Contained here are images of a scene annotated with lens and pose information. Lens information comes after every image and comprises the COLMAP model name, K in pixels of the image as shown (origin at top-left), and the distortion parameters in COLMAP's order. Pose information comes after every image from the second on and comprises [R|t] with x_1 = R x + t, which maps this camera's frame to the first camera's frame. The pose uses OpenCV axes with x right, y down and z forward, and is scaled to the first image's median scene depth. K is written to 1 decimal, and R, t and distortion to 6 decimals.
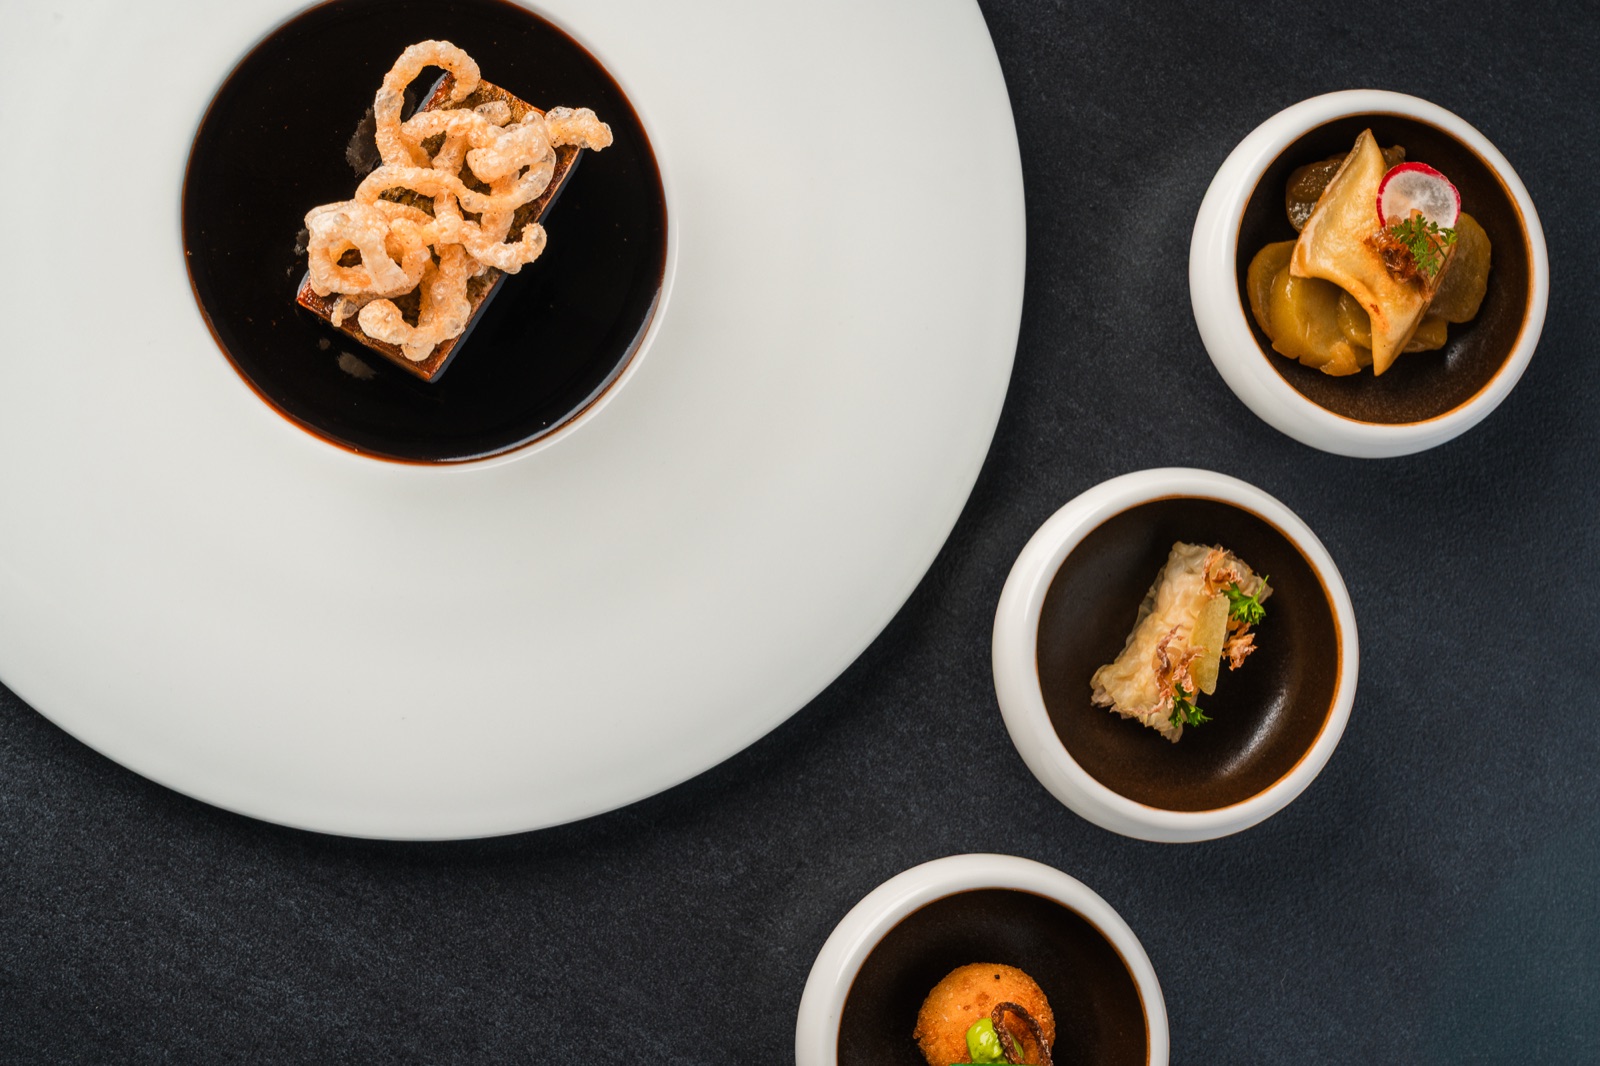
lens RADIAL K [[3182.3, 0, 800.0], [0, 3182.3, 533.0], [0, 0, 1]] dist [0.037545, -0.078887]
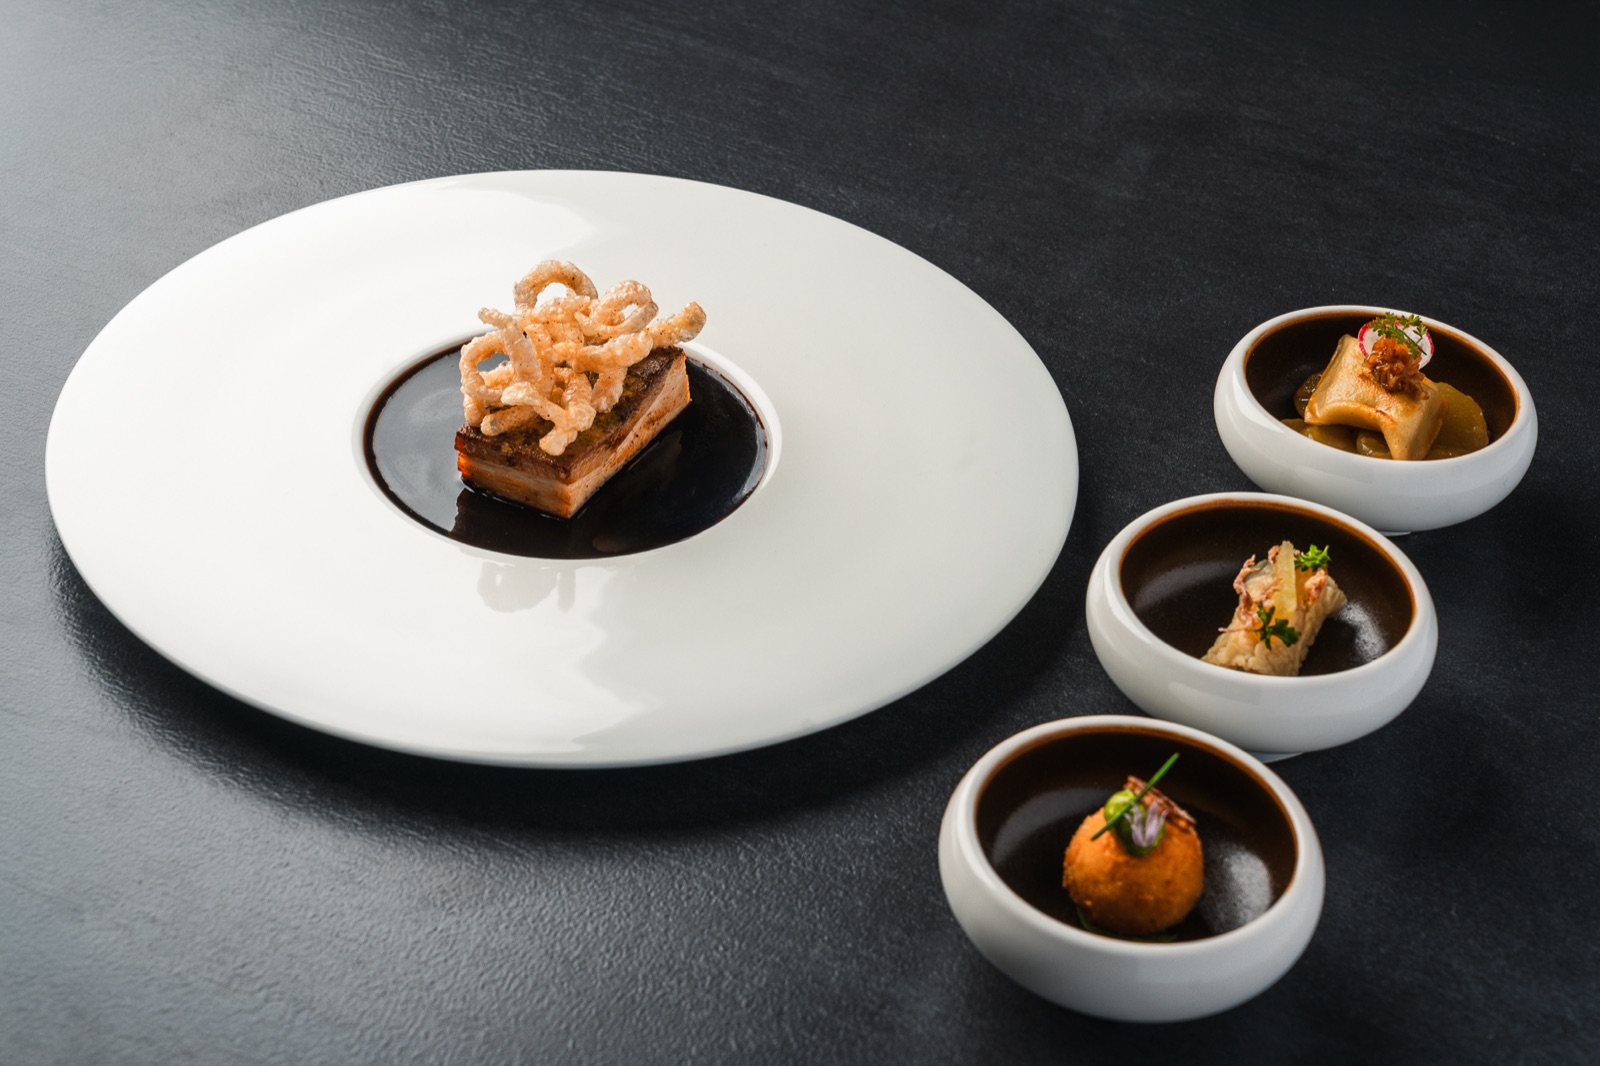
lens RADIAL K [[3182.3, 0, 800.0], [0, 3182.3, 533.0], [0, 0, 1]] dist [0.037545, -0.078887]
pose [[0.986517, -0.159539, -0.036494, 0.008225], [0.074142, 0.634461, -0.769391, 0.832865], [0.145902, 0.756311, 0.637735, 0.267473]]
